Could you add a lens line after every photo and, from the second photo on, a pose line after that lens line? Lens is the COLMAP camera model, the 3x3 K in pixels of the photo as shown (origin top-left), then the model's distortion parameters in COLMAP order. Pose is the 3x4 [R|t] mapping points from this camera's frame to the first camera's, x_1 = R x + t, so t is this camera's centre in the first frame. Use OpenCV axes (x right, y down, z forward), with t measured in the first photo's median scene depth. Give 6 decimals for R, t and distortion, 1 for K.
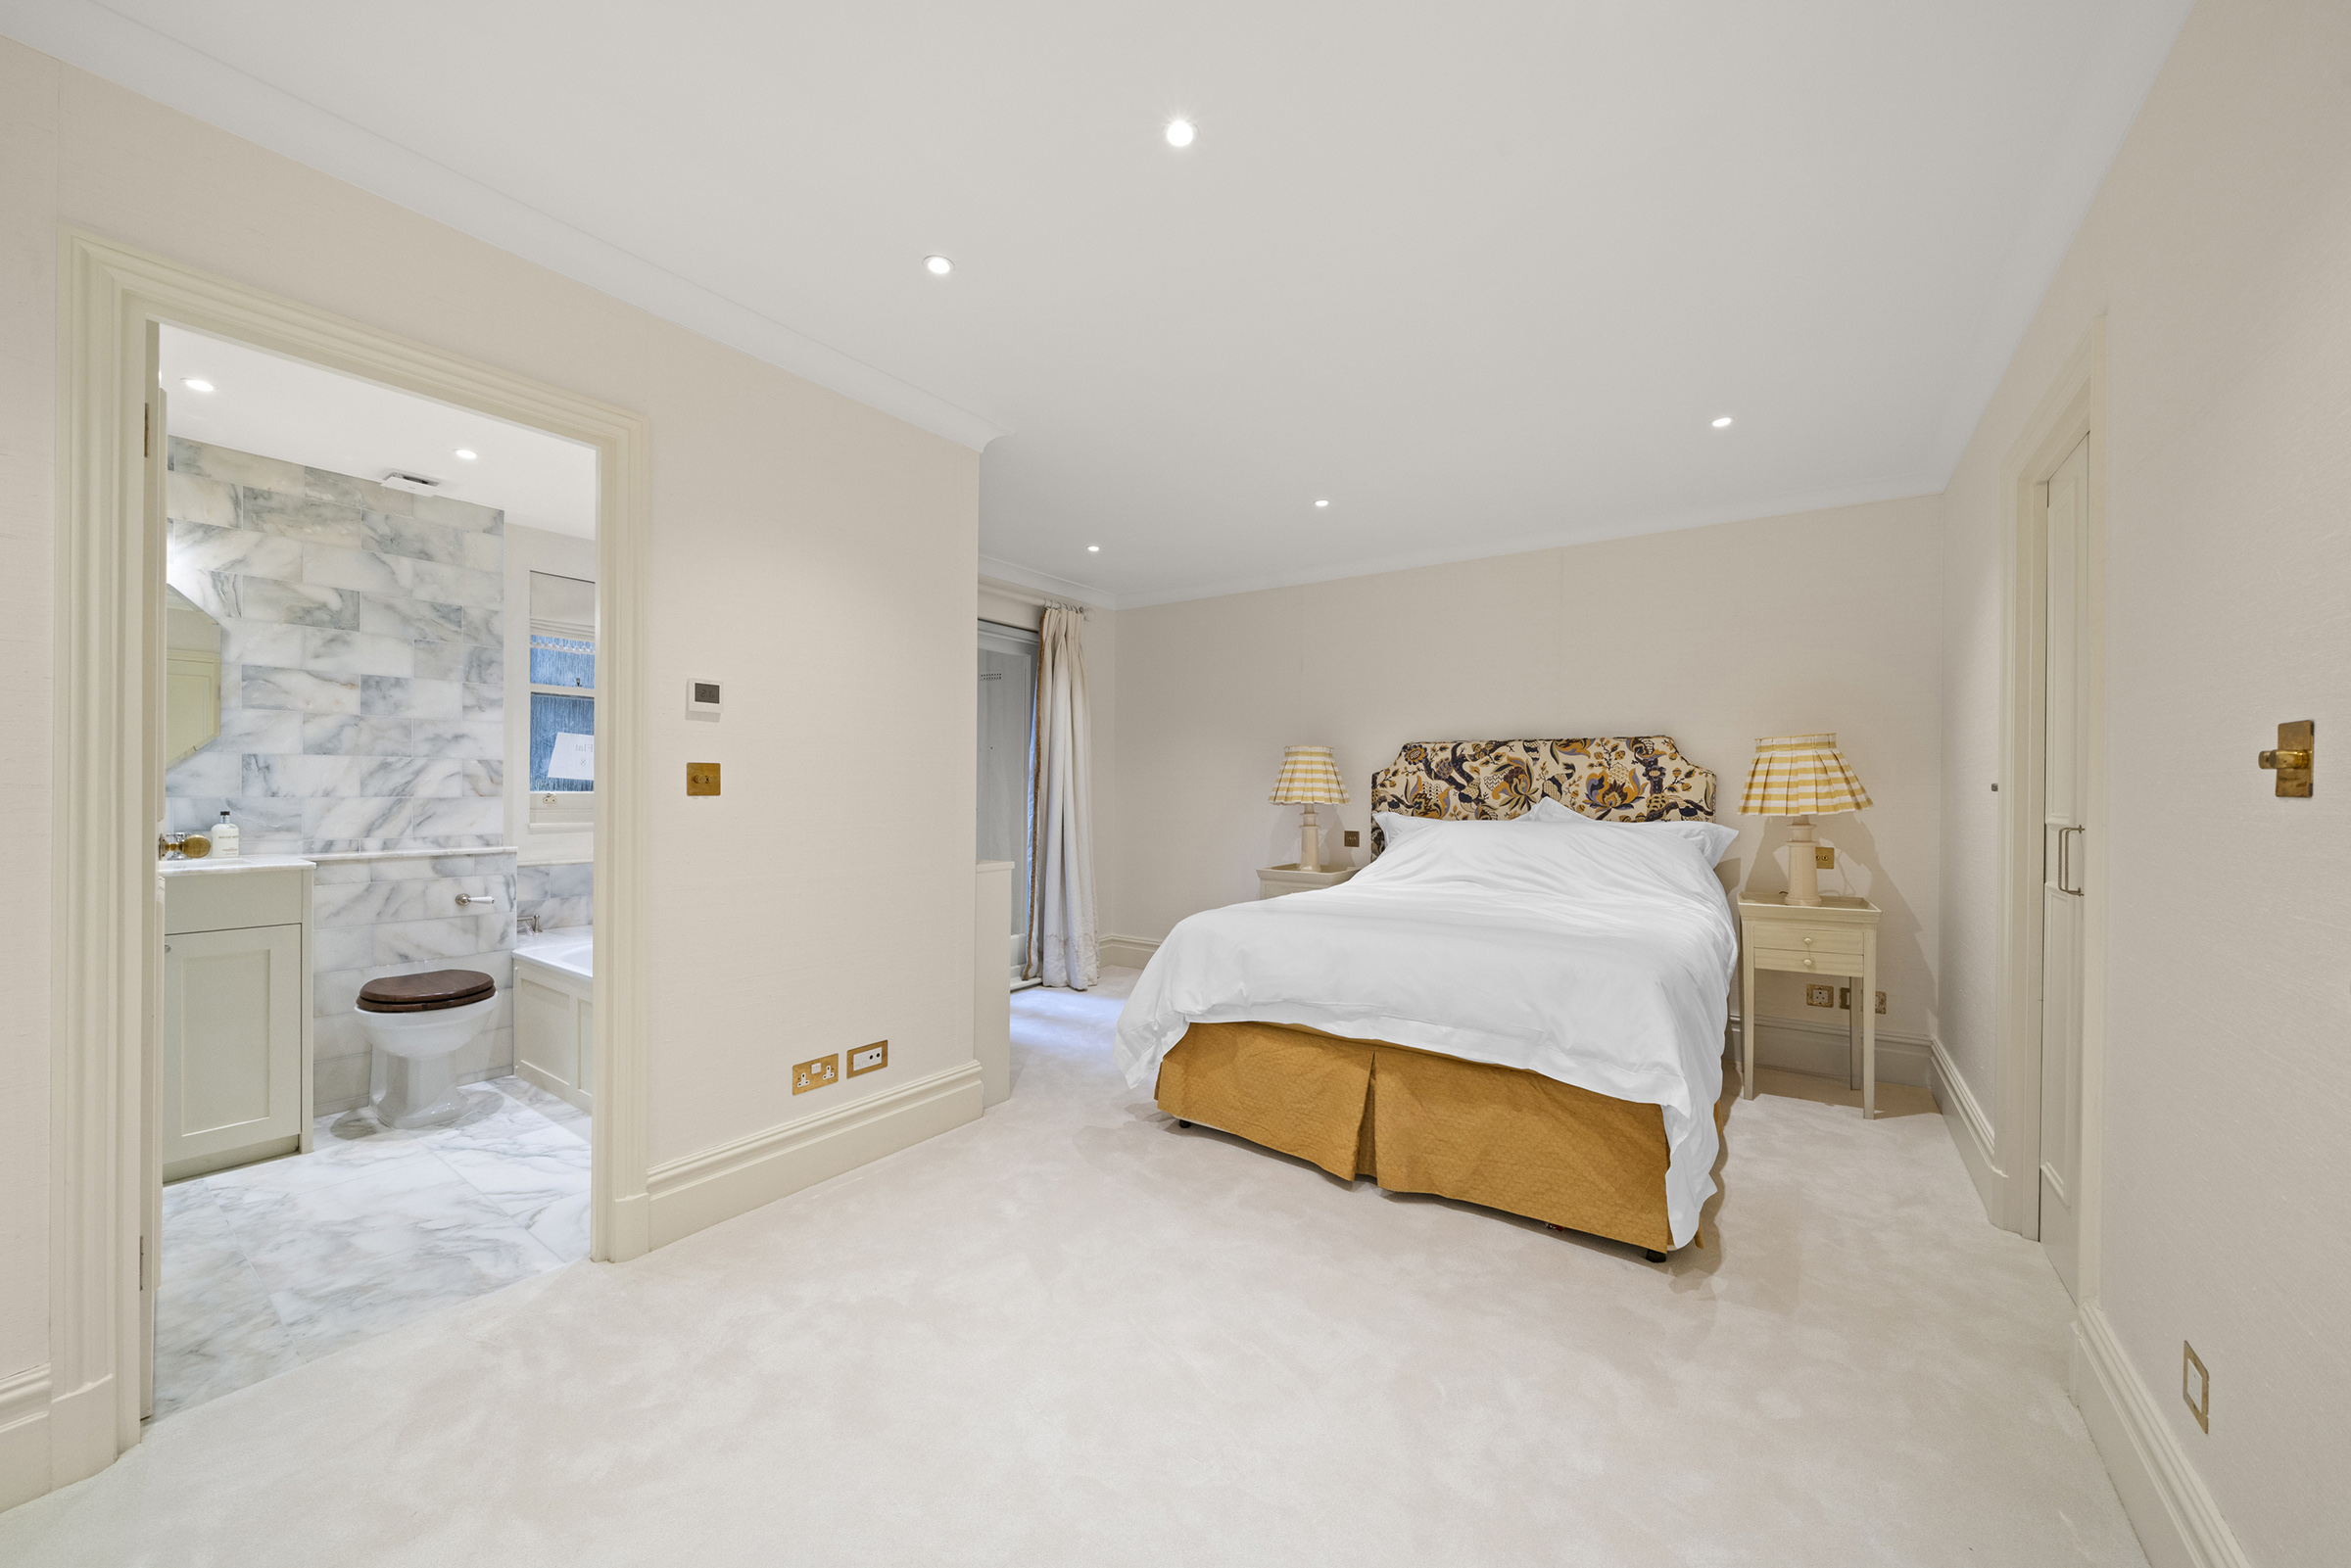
lens RADIAL K [[885.4, 0, 1164.5], [0, 885.4, 776.6], [0, 0, 1]] dist [-0.007212, -0.000044]
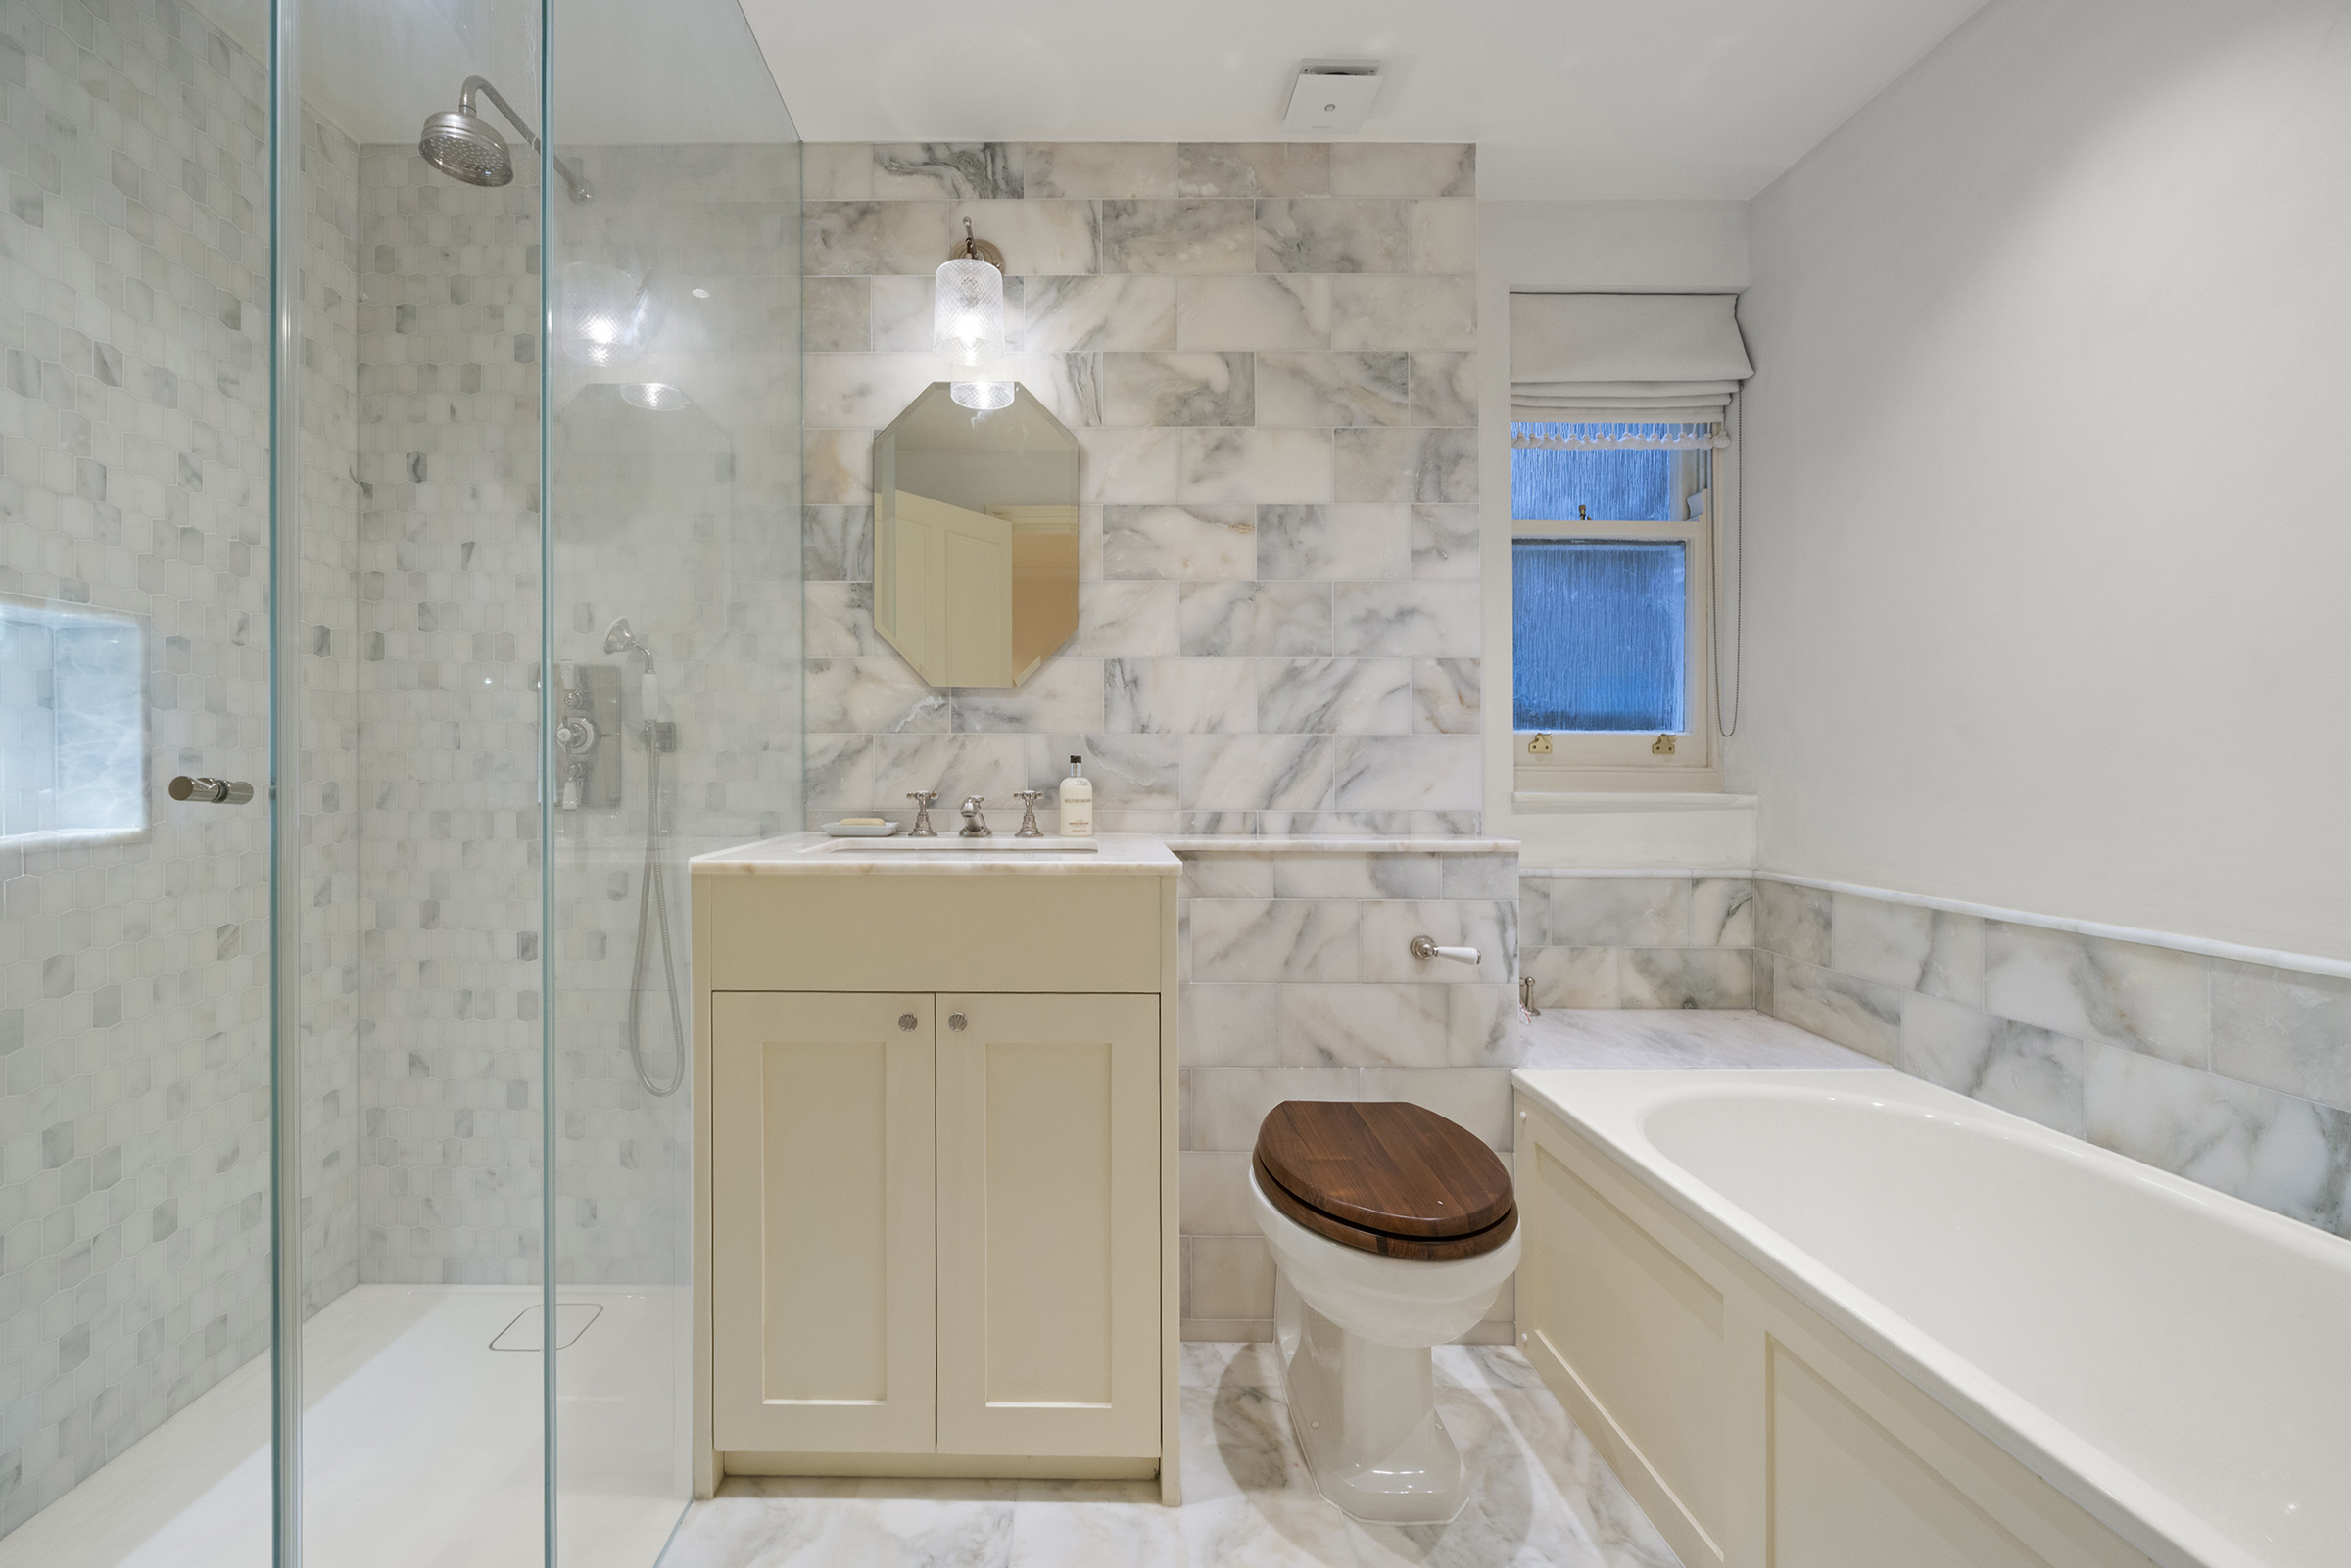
lens RADIAL K [[885.4, 0, 1164.5], [0, 885.4, 776.6], [0, 0, 1]] dist [-0.007212, -0.000044]
pose [[0.659590, 0.005929, -0.751602, -0.543869], [0.008607, 0.999844, 0.015441, 0.040527], [0.751576, -0.016654, 0.659436, 0.598905]]
